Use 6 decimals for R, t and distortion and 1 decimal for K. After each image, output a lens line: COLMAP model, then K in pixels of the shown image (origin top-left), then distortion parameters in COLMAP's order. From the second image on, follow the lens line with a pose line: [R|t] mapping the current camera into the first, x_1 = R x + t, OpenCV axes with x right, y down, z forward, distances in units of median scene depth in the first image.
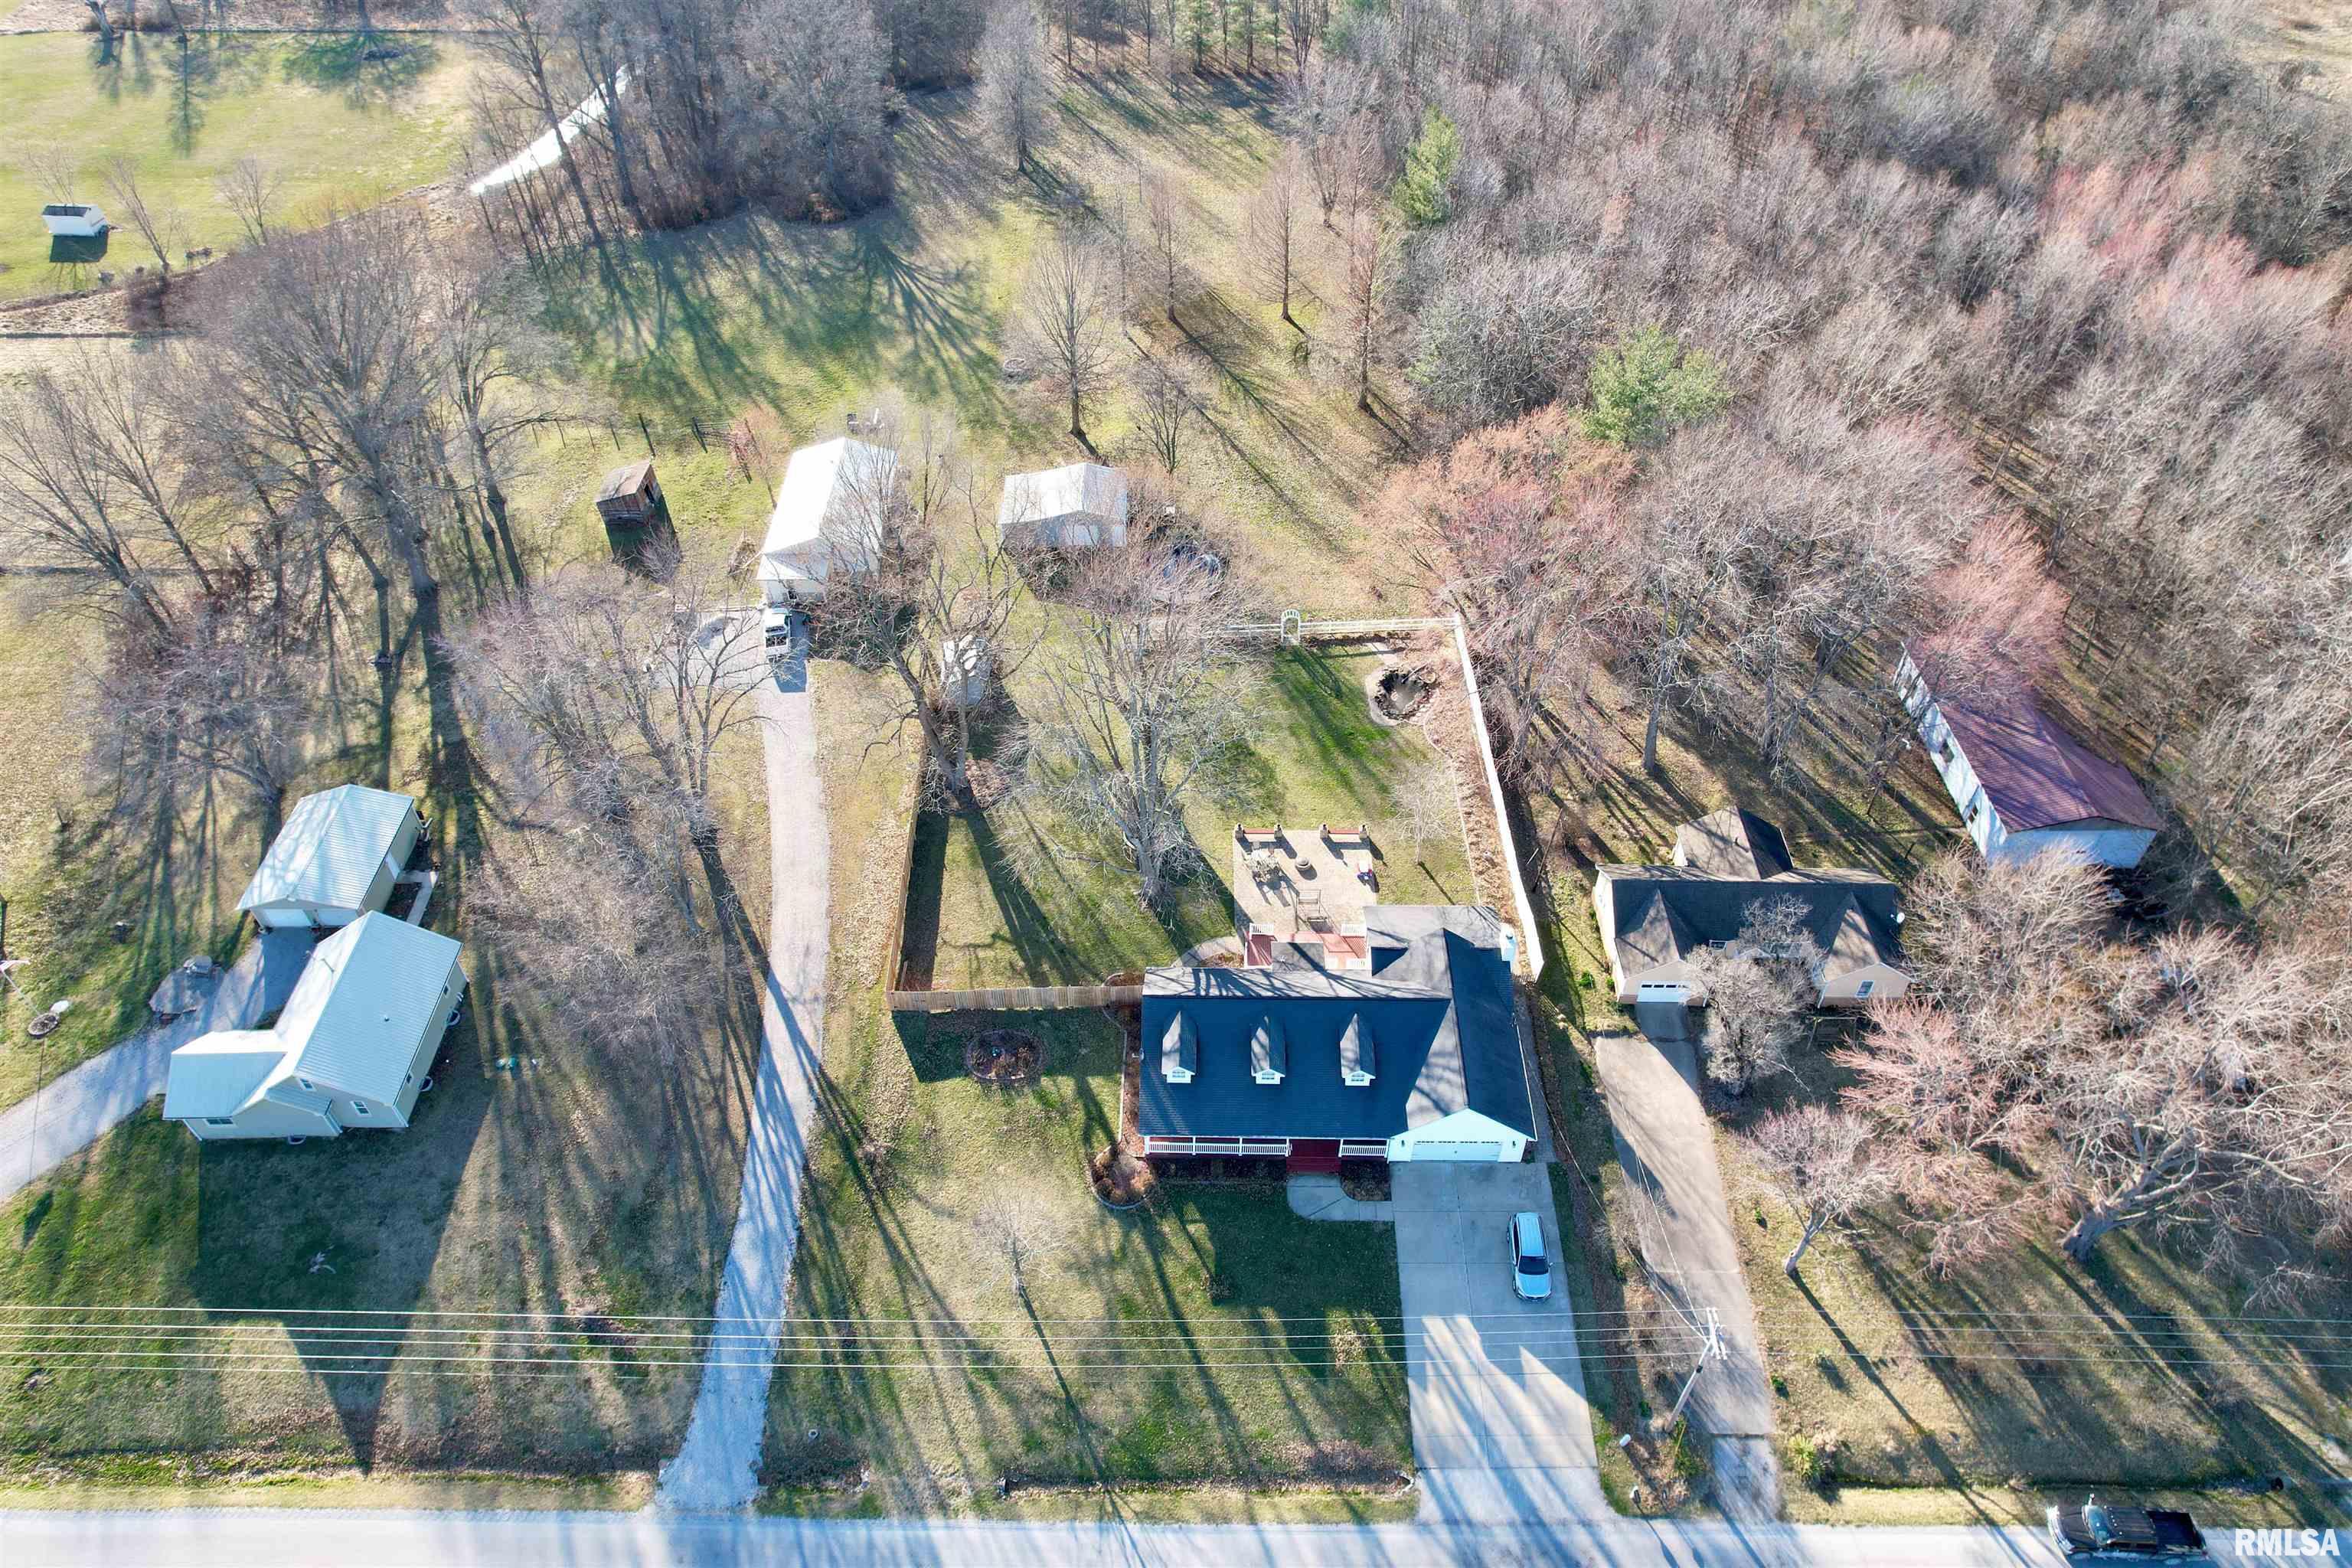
lens RADIAL K [[1497.7, 0, 1186.6], [0, 1497.7, 787.5], [0, 0, 1]] dist [-0.070854, 0.057548]
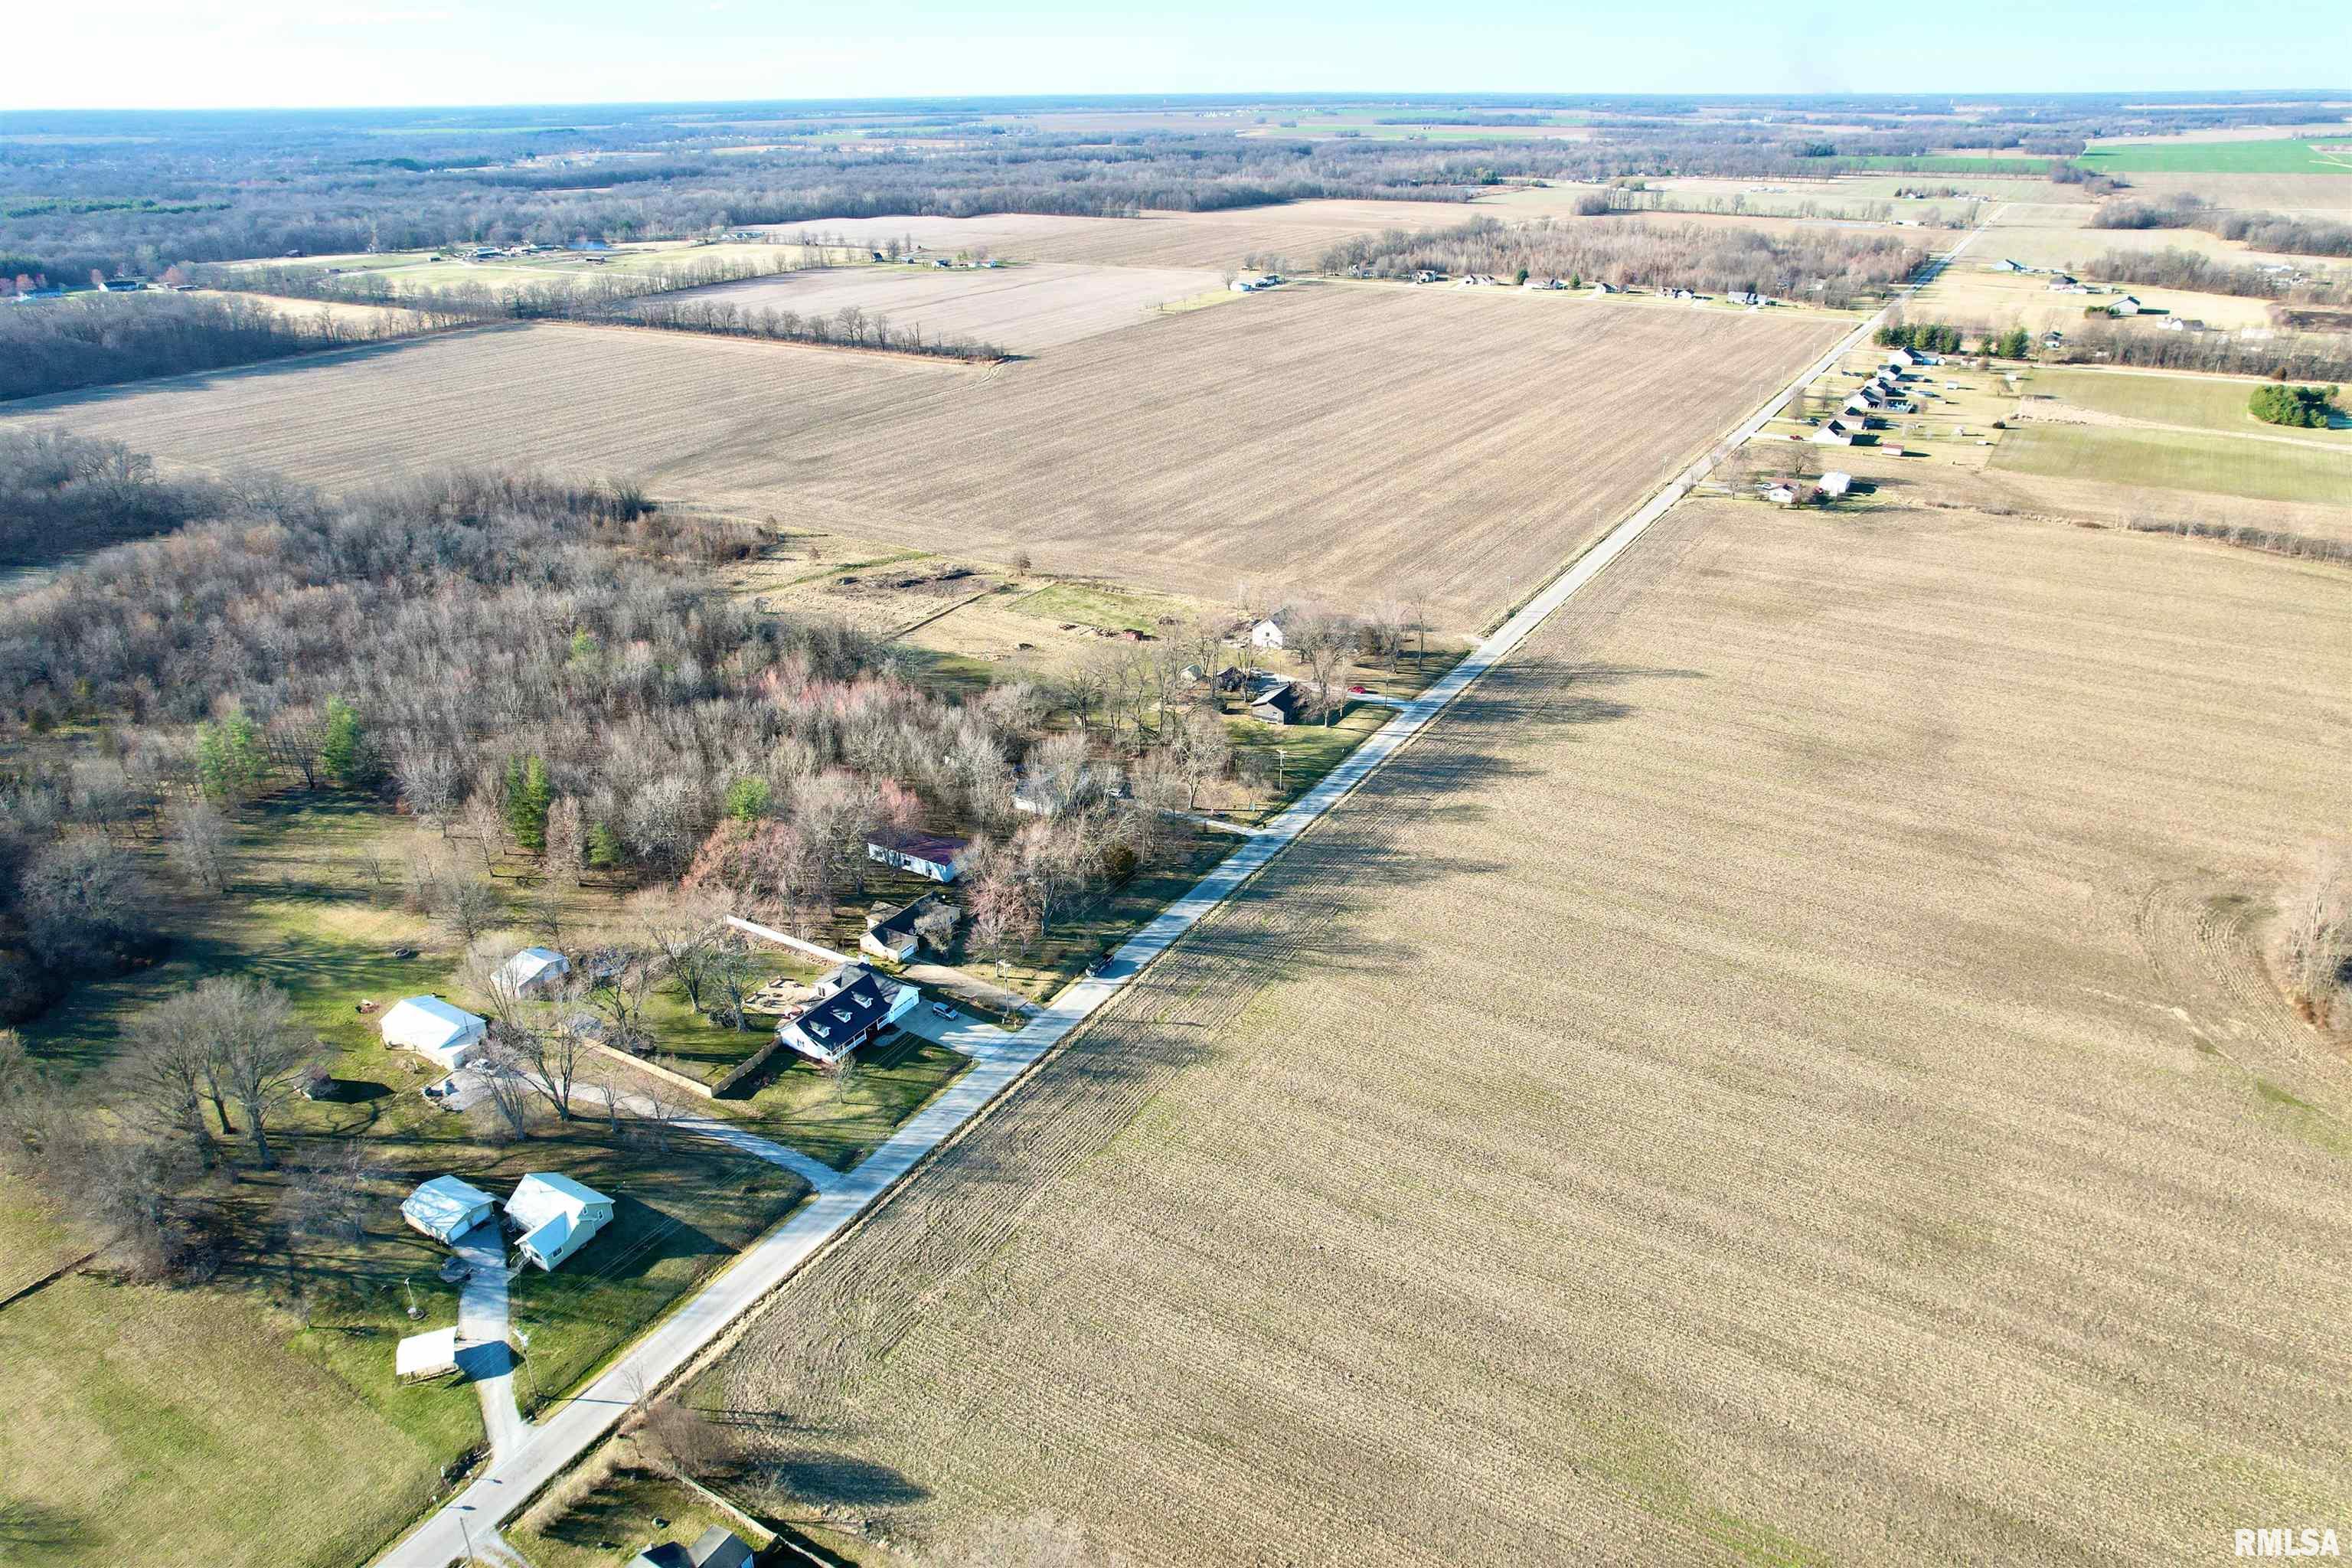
lens RADIAL K [[1497.7, 0, 1162.3], [0, 1497.7, 789.5], [0, 0, 1]] dist [-0.070854, 0.057548]
pose [[0.516592, -0.369833, 0.772241, -1.398064], [0.597549, 0.801677, -0.015801, 0.202942], [-0.613243, 0.469615, 0.635133, -1.177581]]
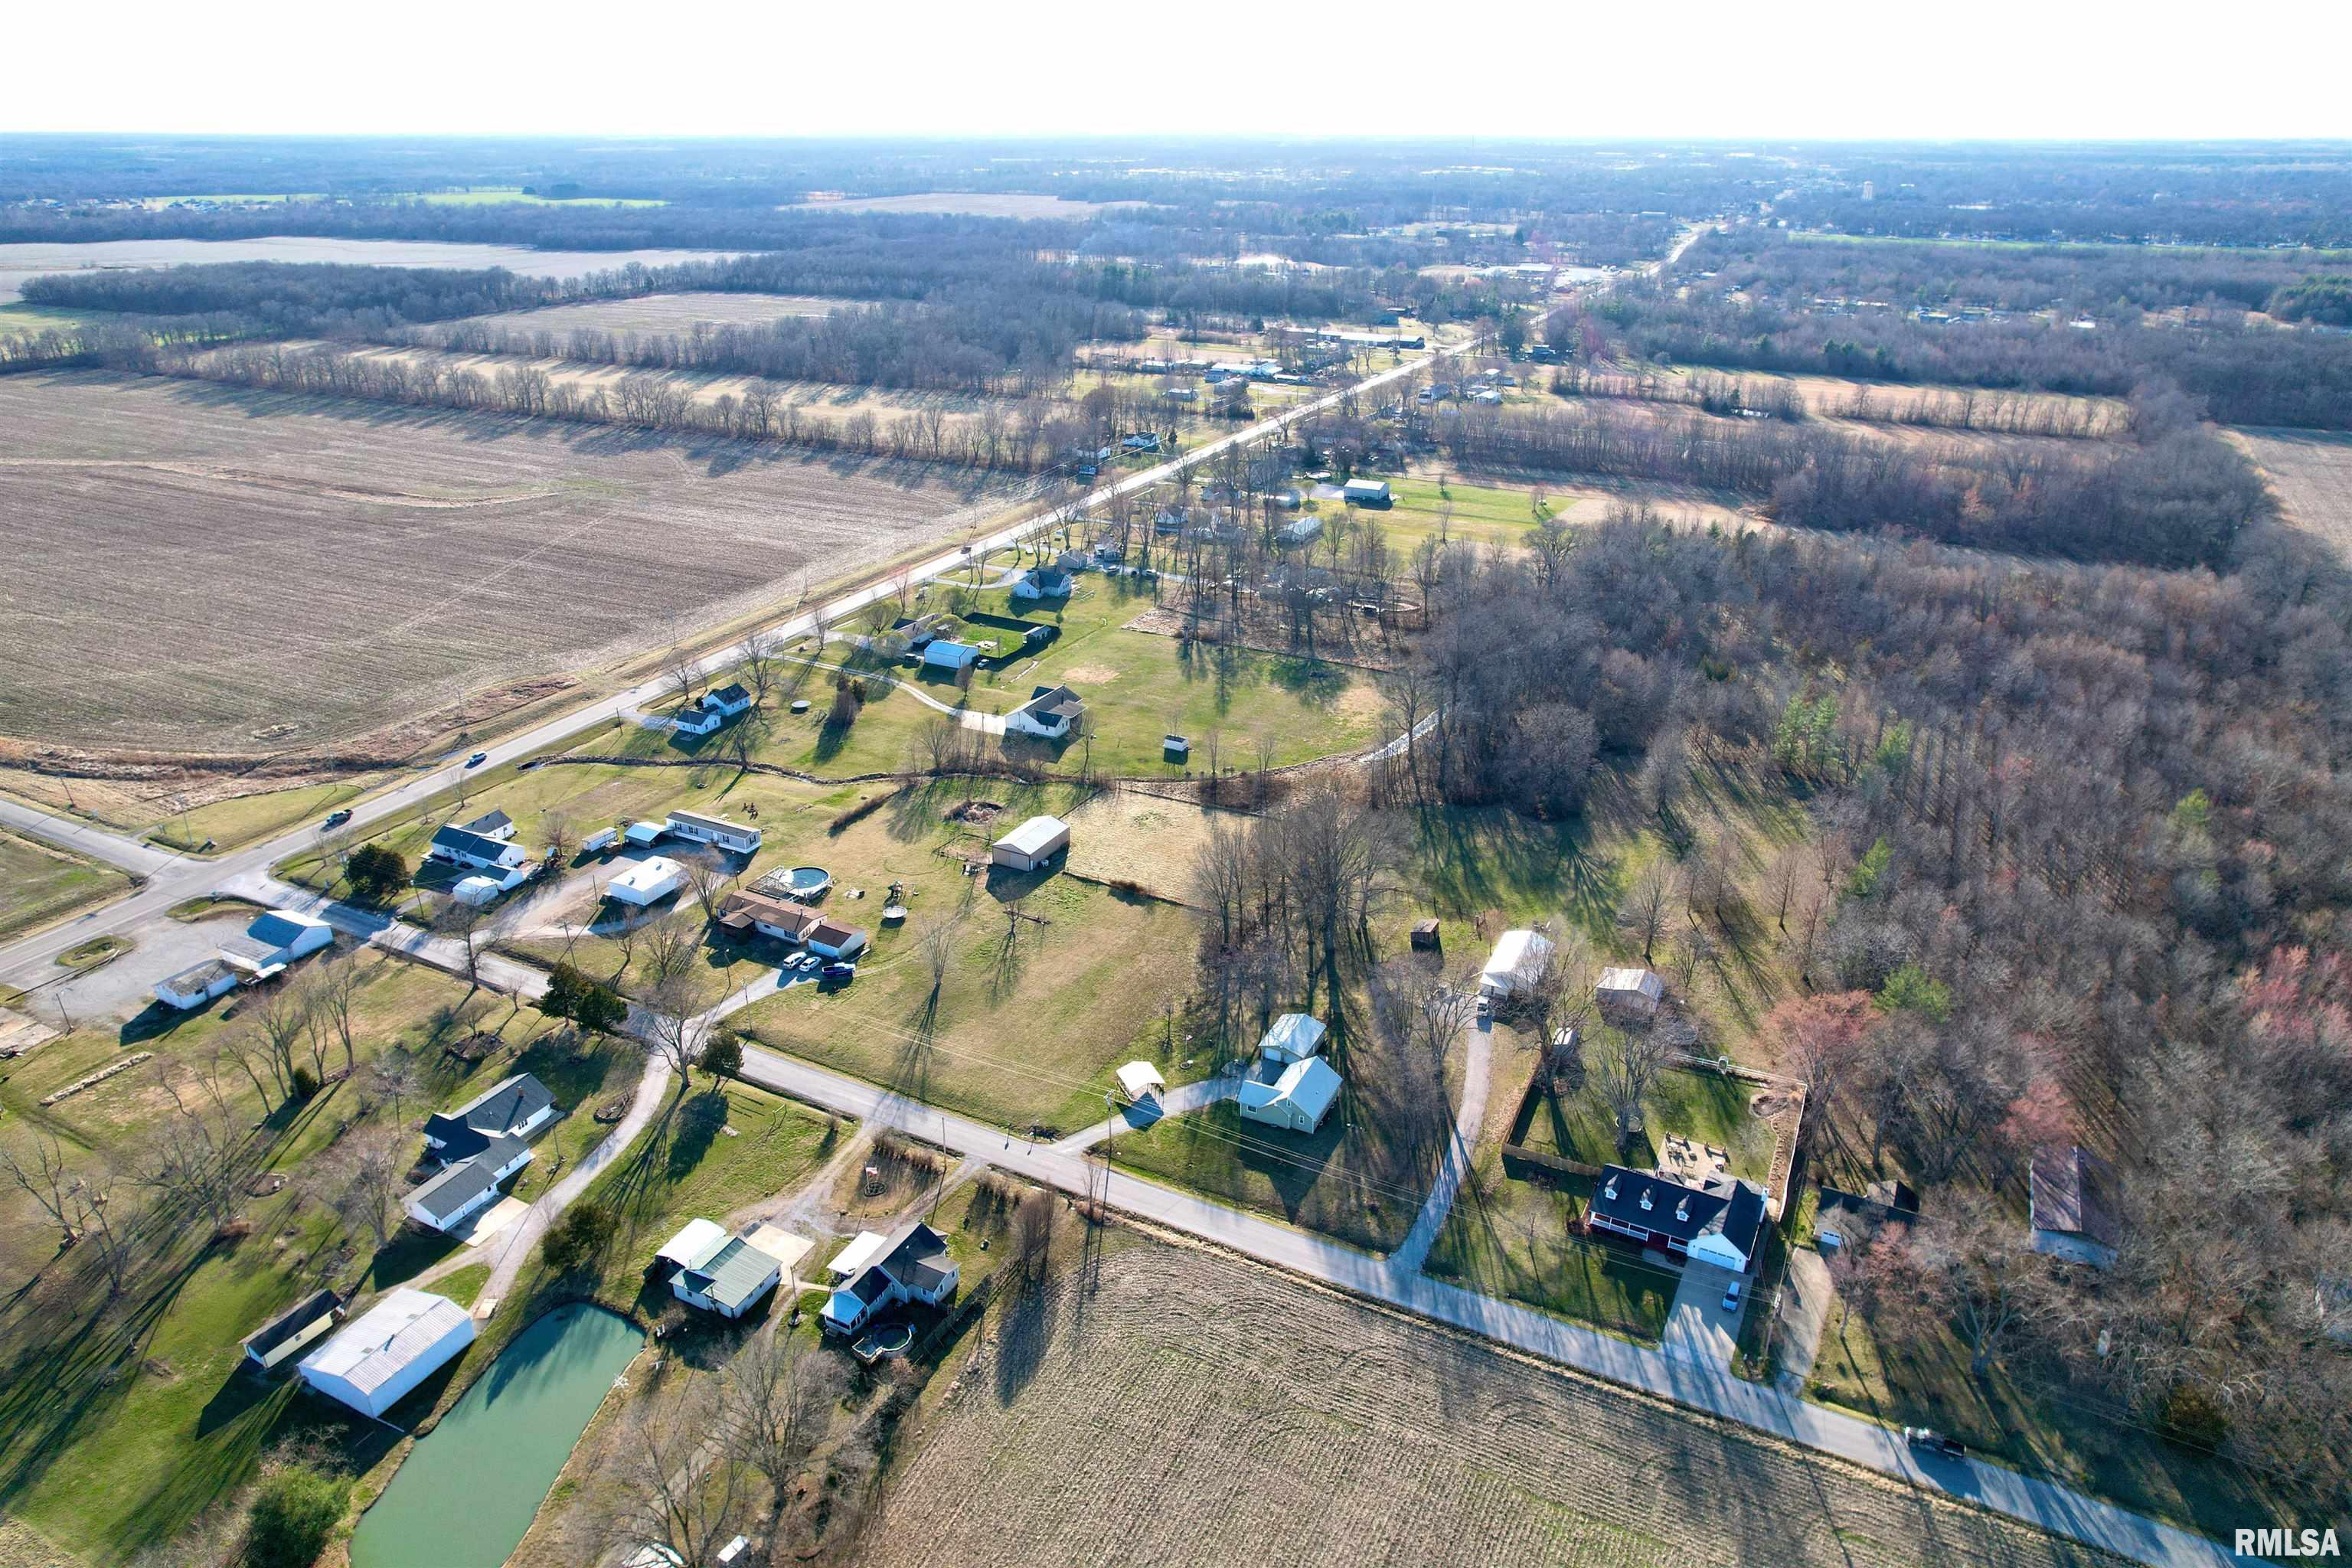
lens RADIAL K [[1497.7, 0, 1195.2], [0, 1497.7, 803.1], [0, 0, 1]] dist [-0.070854, 0.057548]
pose [[0.892943, 0.193459, -0.406480, 0.211127], [-0.314799, 0.913808, -0.256627, 0.368548], [0.321798, 0.357113, 0.876879, -1.354205]]
